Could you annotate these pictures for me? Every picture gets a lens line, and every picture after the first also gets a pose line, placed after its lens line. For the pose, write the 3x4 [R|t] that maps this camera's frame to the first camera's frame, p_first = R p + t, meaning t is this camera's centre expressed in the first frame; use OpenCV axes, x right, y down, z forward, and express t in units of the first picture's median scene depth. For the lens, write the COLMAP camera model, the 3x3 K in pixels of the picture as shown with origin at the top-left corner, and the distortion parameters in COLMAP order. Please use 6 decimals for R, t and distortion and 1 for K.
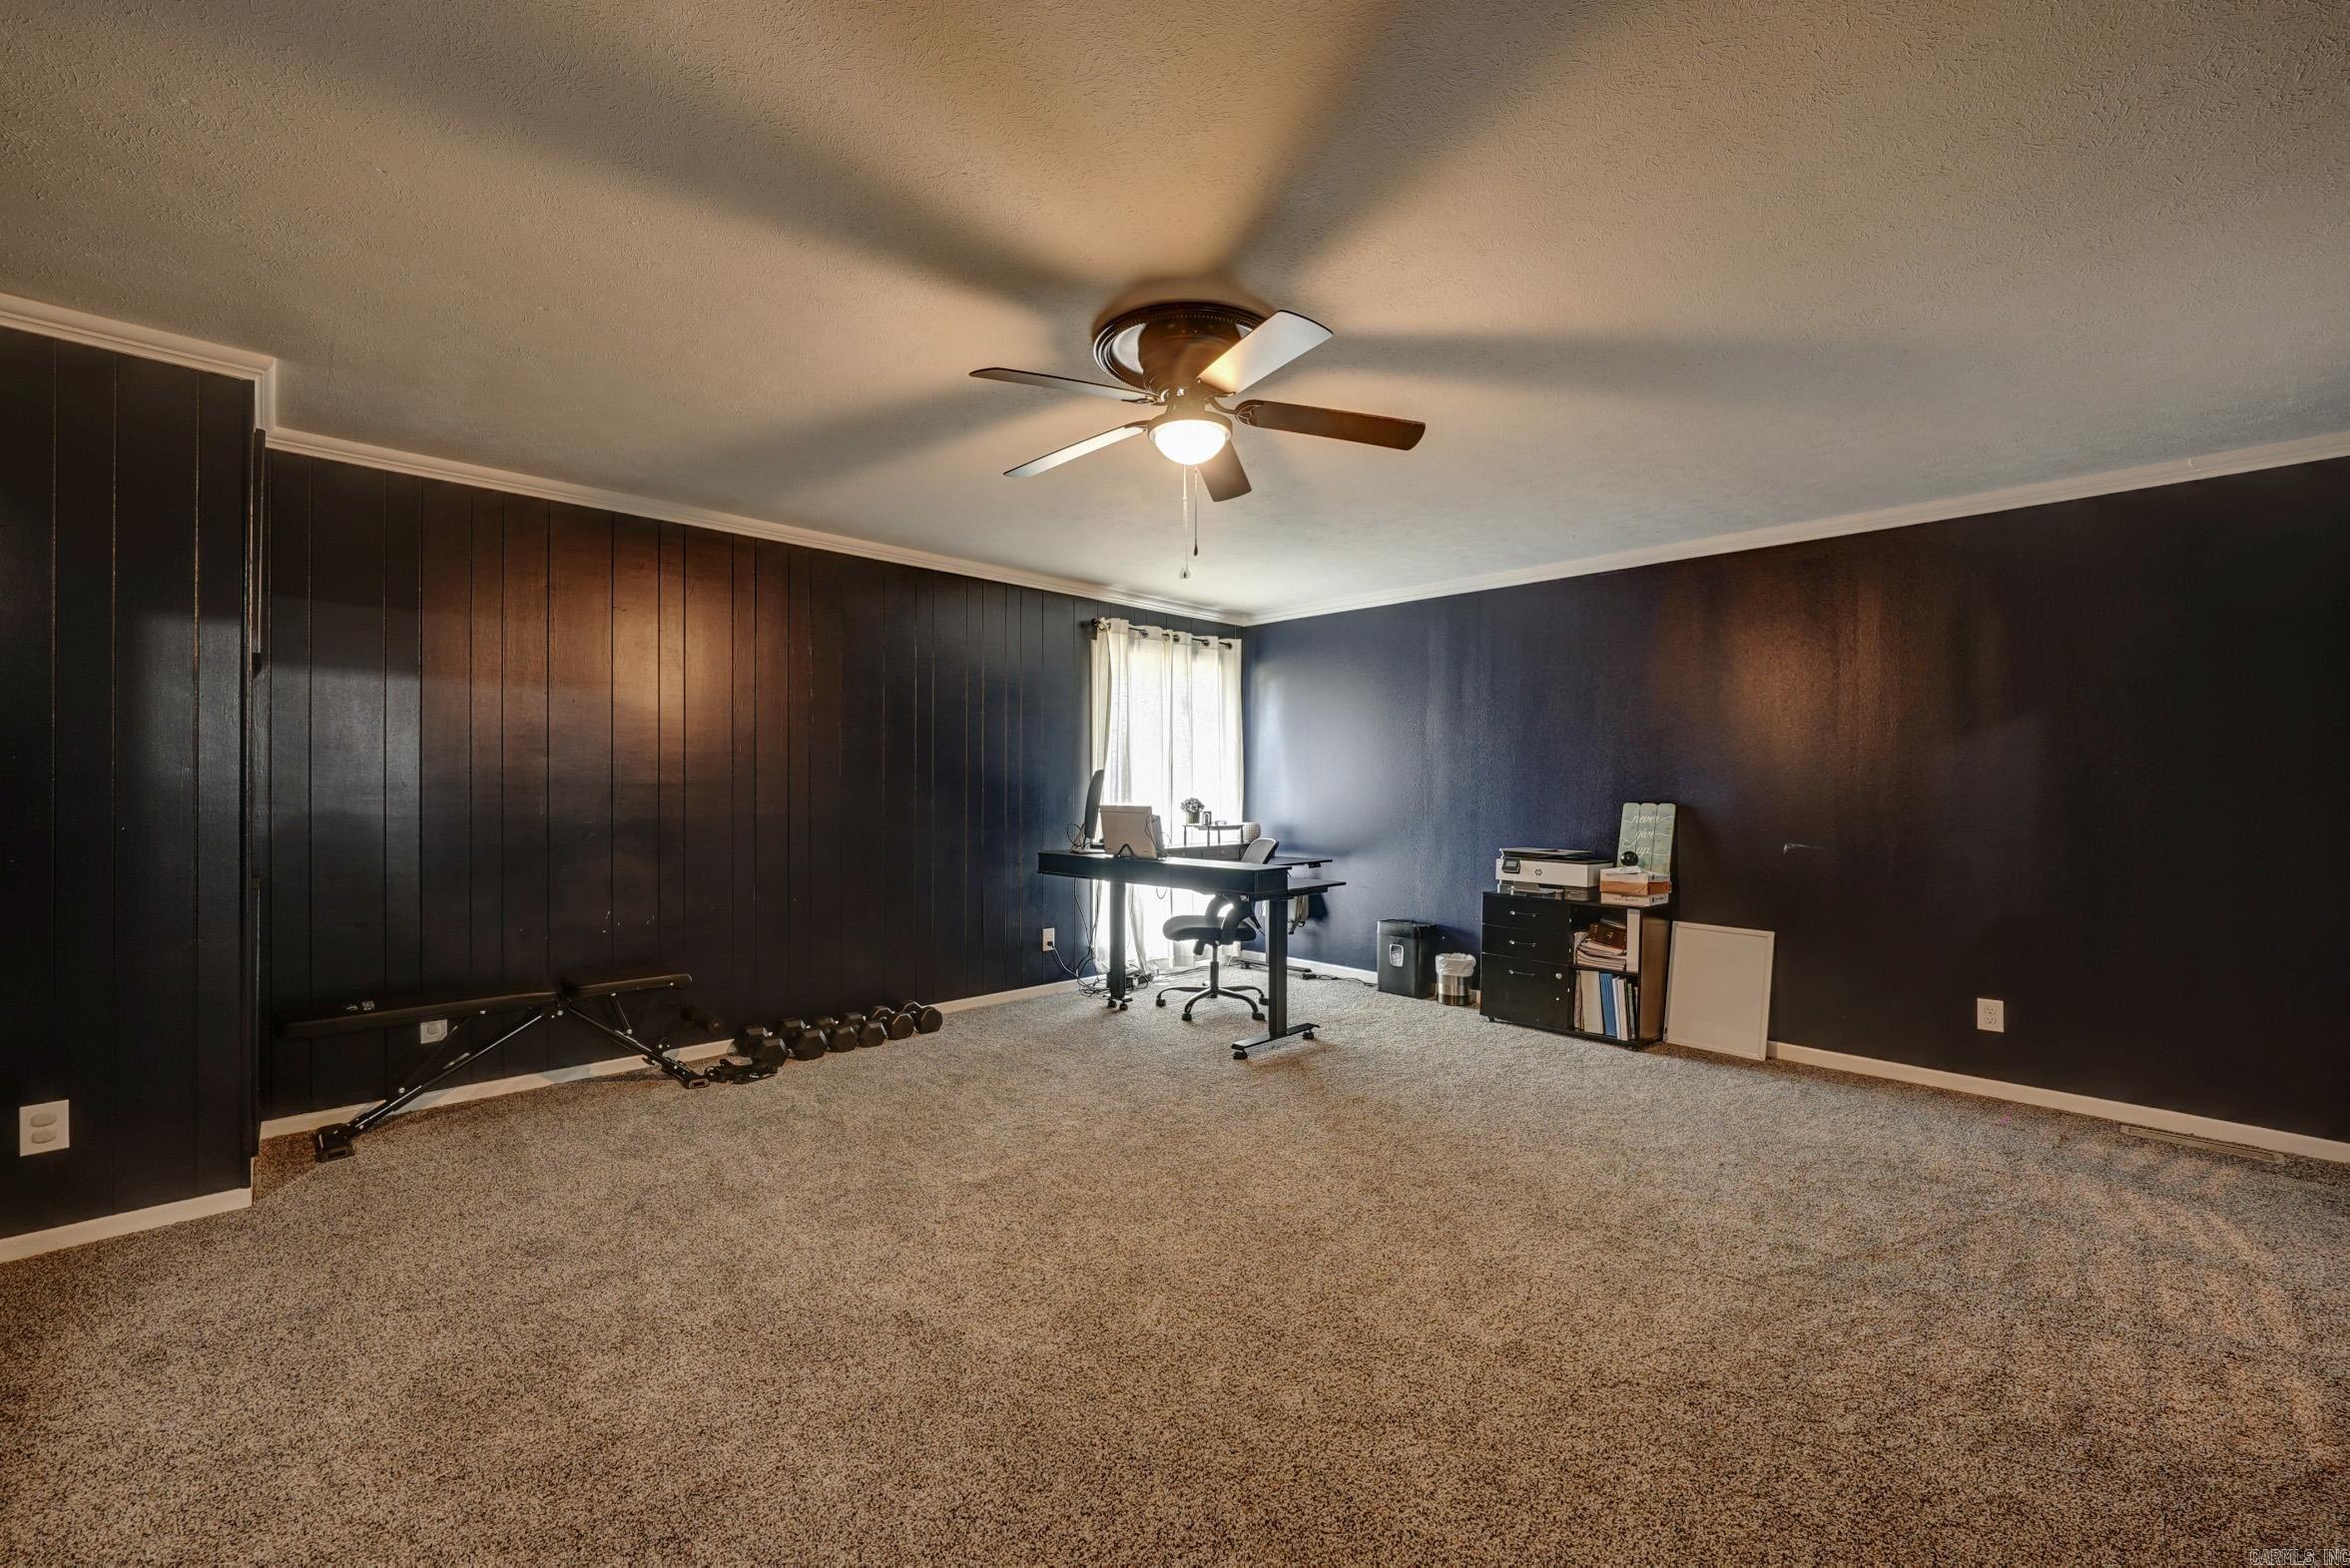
lens RADIAL K [[897.7, 0, 1175.0], [0, 897.7, 784.0], [0, 0, 1]] dist [-0.016438, 0.006564]
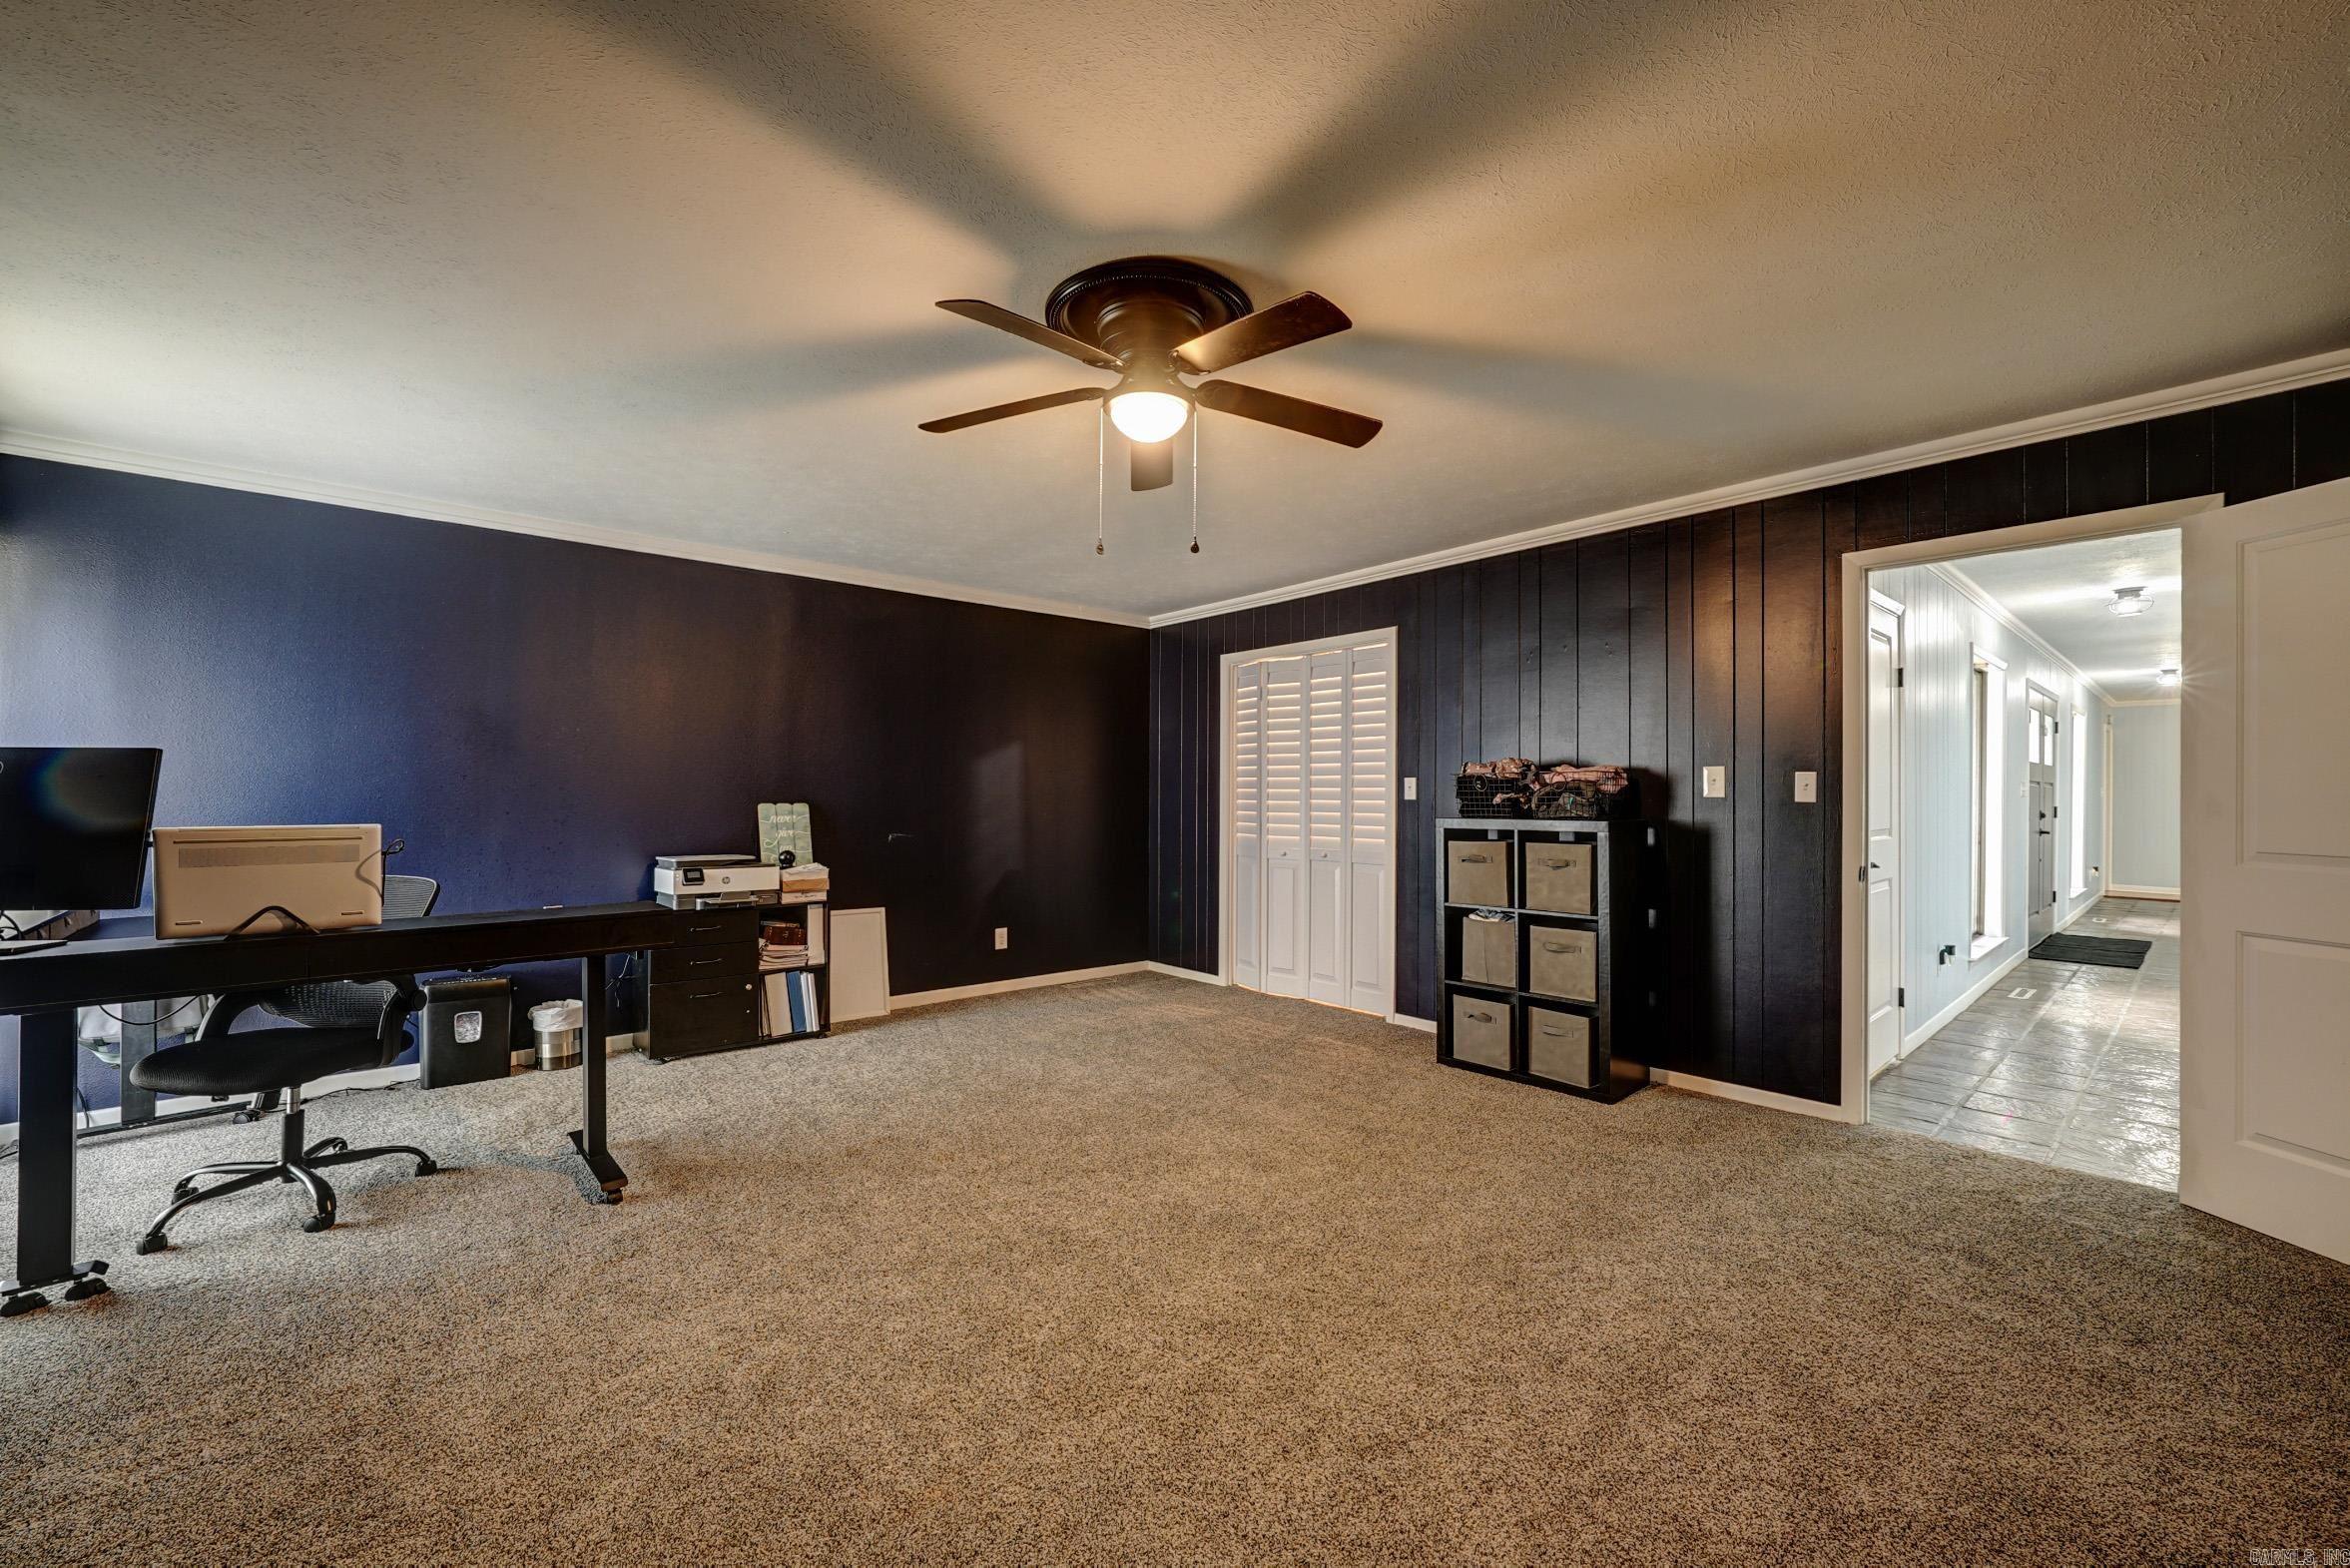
lens RADIAL K [[897.7, 0, 1175.0], [0, 897.7, 784.0], [0, 0, 1]] dist [-0.016438, 0.006564]
pose [[0.093371, 0.003838, 0.995624, -0.490030], [-0.007668, 0.999966, -0.003136, -0.000788], [-0.995602, -0.007342, 0.093397, 0.480868]]
